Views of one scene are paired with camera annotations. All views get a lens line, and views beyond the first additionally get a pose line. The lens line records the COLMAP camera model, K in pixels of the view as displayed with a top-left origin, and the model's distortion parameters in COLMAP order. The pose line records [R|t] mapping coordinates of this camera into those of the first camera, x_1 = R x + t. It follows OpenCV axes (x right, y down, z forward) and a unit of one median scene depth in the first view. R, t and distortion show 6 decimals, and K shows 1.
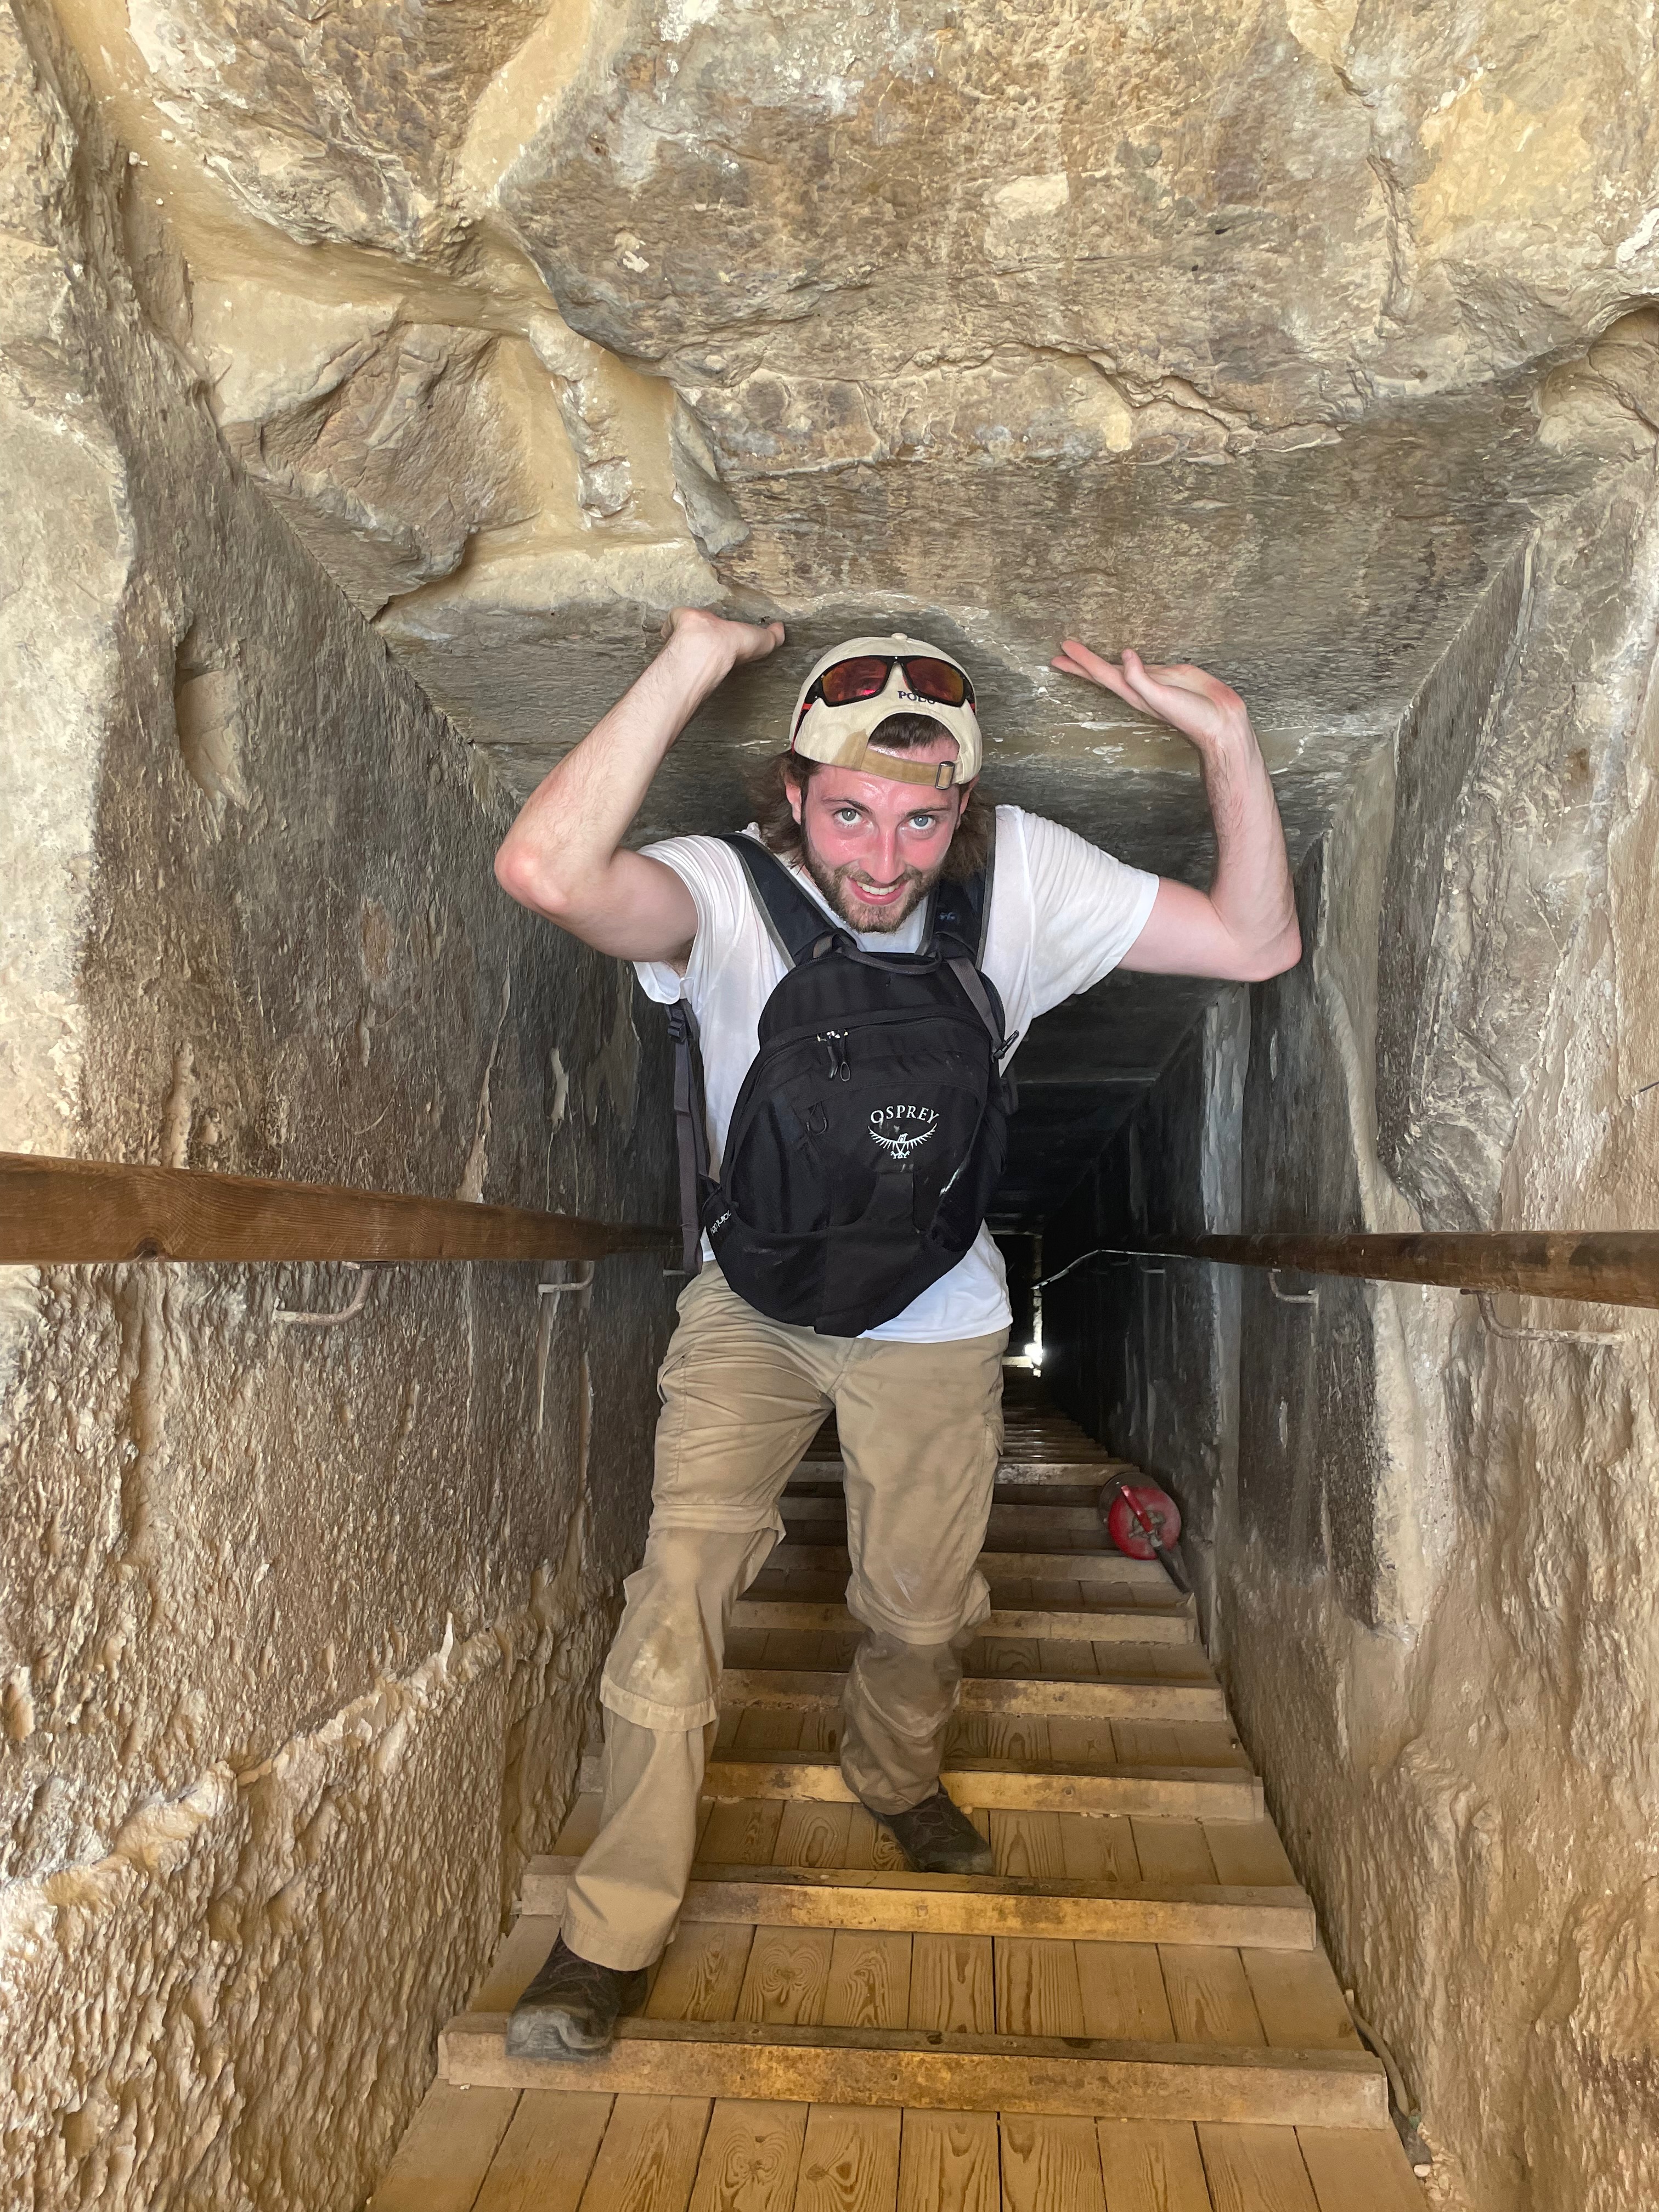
lens RADIAL K [[1682.7, 0, 828.4], [0, 1682.7, 1077.4], [0, 0, 1]] dist [0.092514, -0.130000]
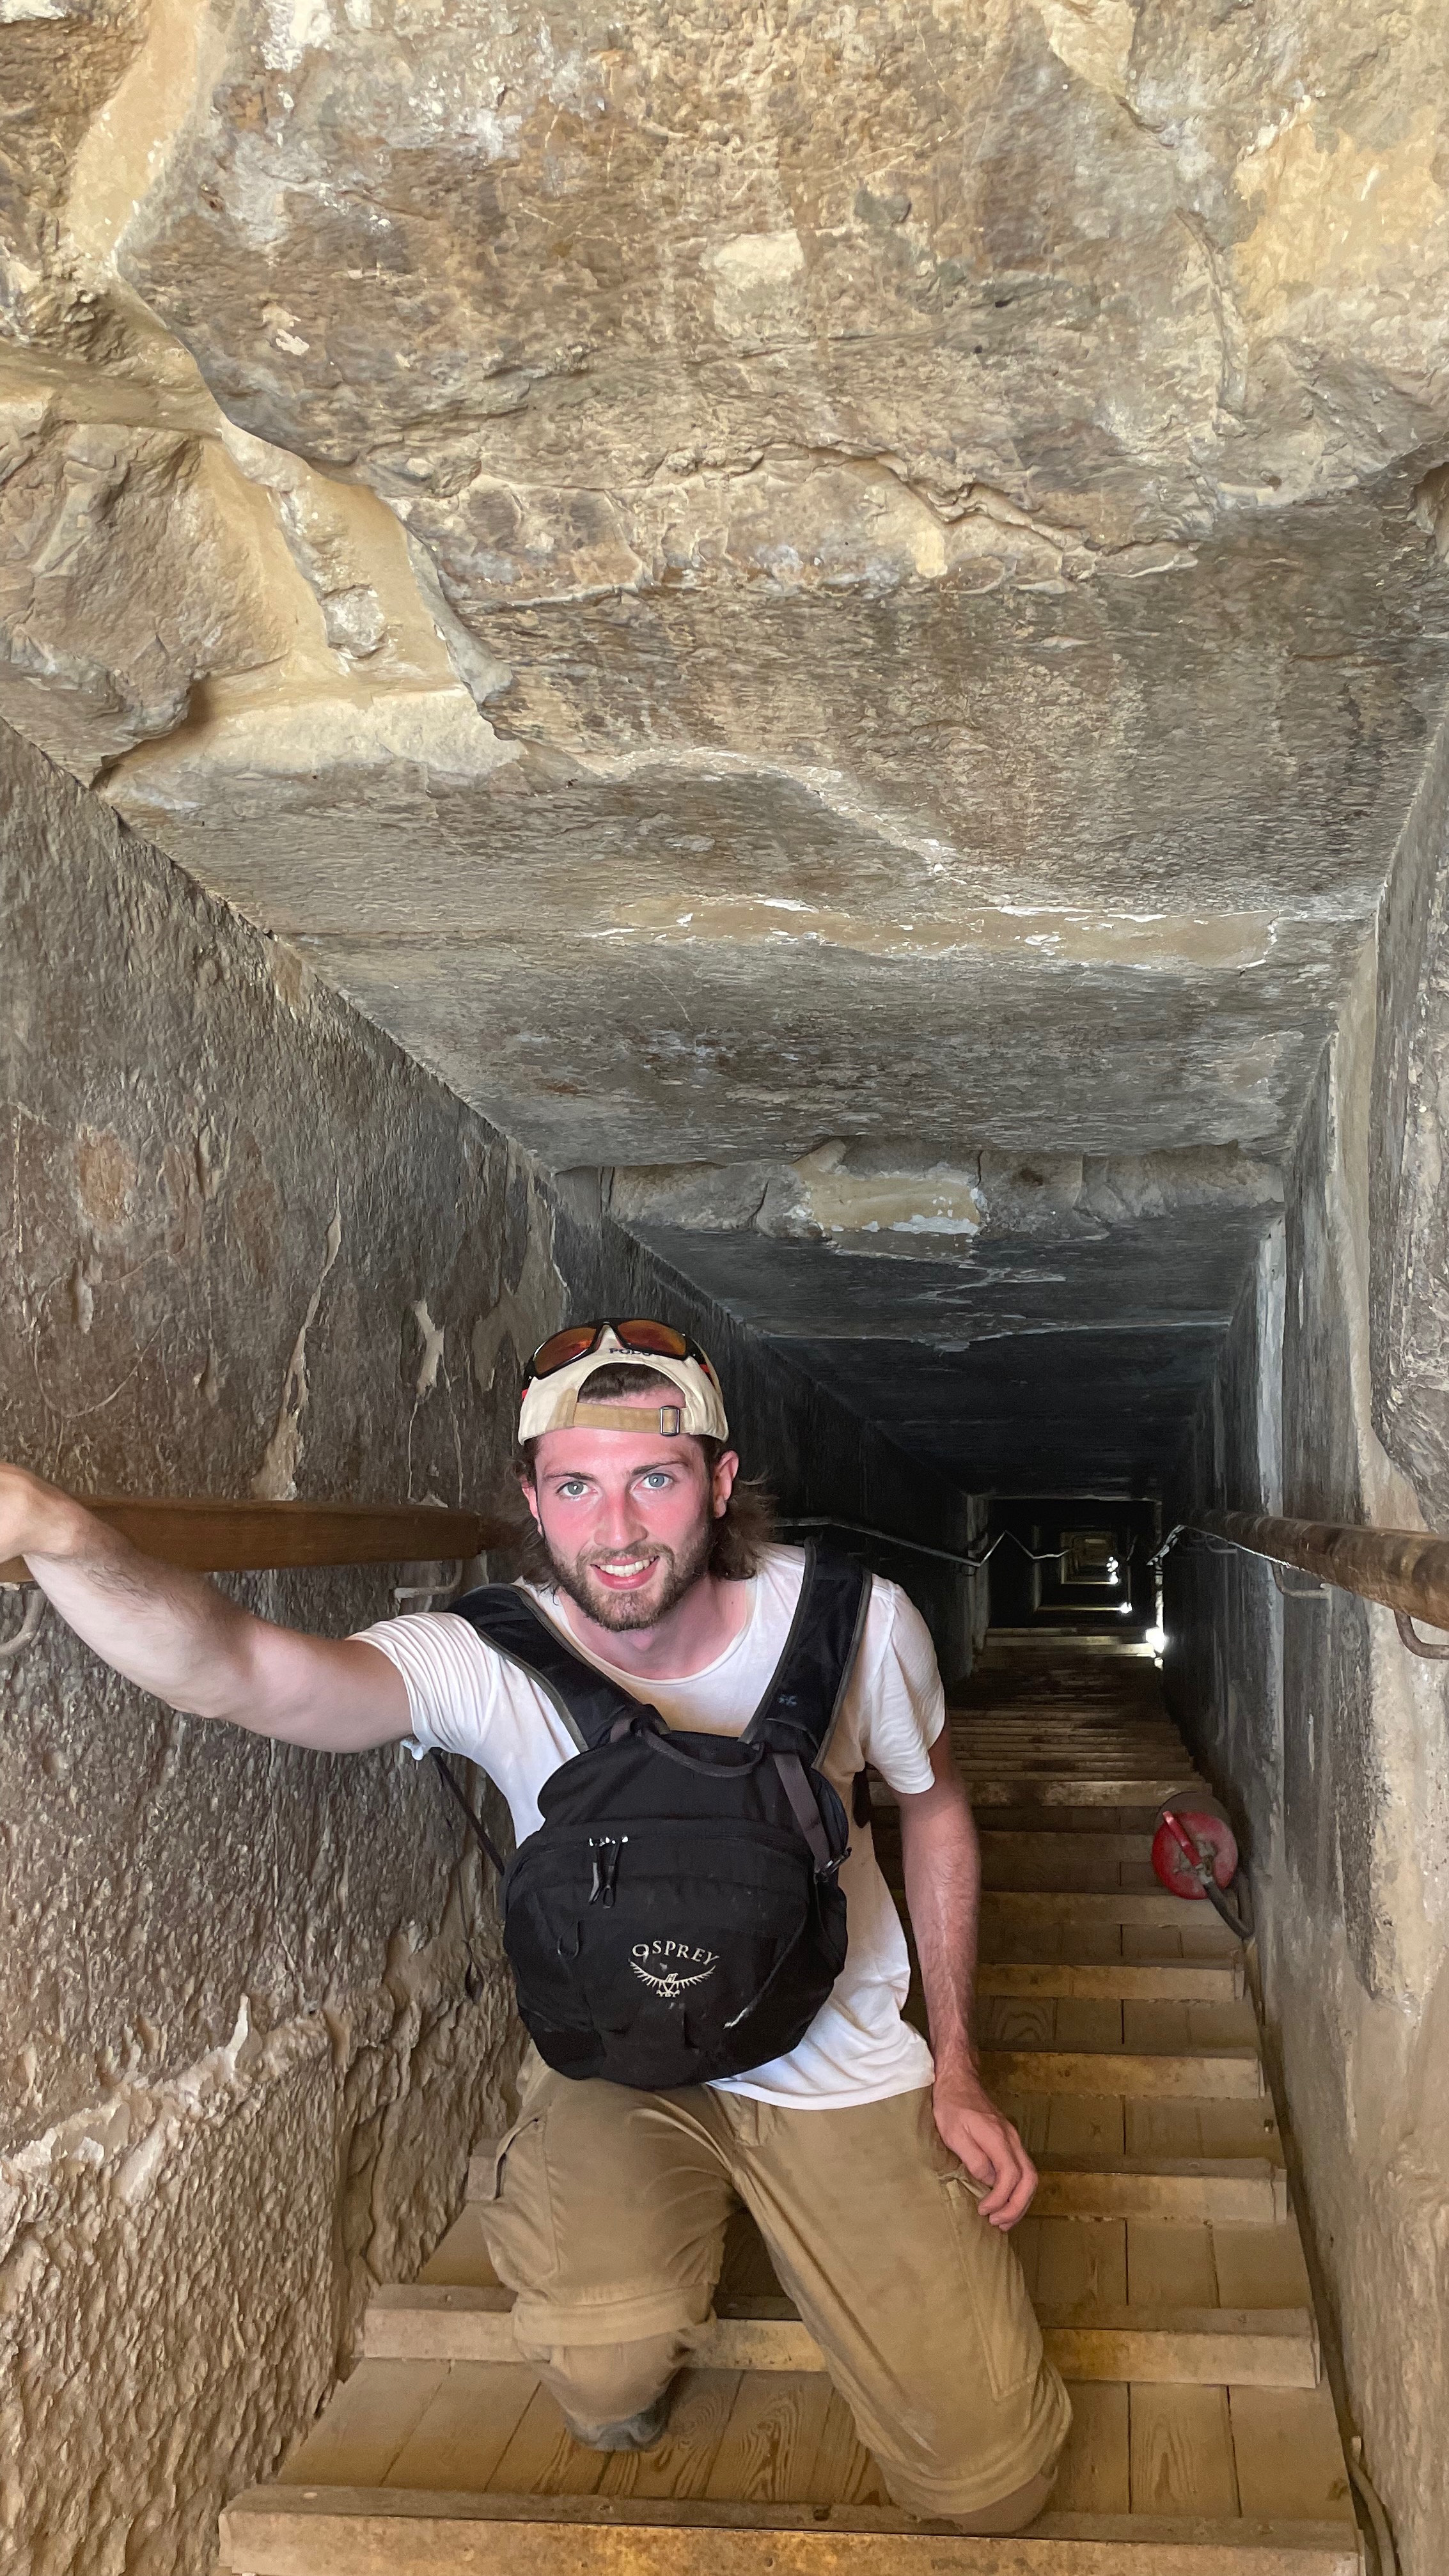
lens RADIAL K [[1968.5, 0, 941.9], [0, 1968.5, 1295.4], [0, 0, 1]] dist [0.094103, -0.132288]
pose [[0.999910, -0.009072, 0.009883, 0.147828], [0.009182, 0.999896, -0.011126, -0.011547], [-0.009781, 0.011216, 0.999889, 0.046386]]
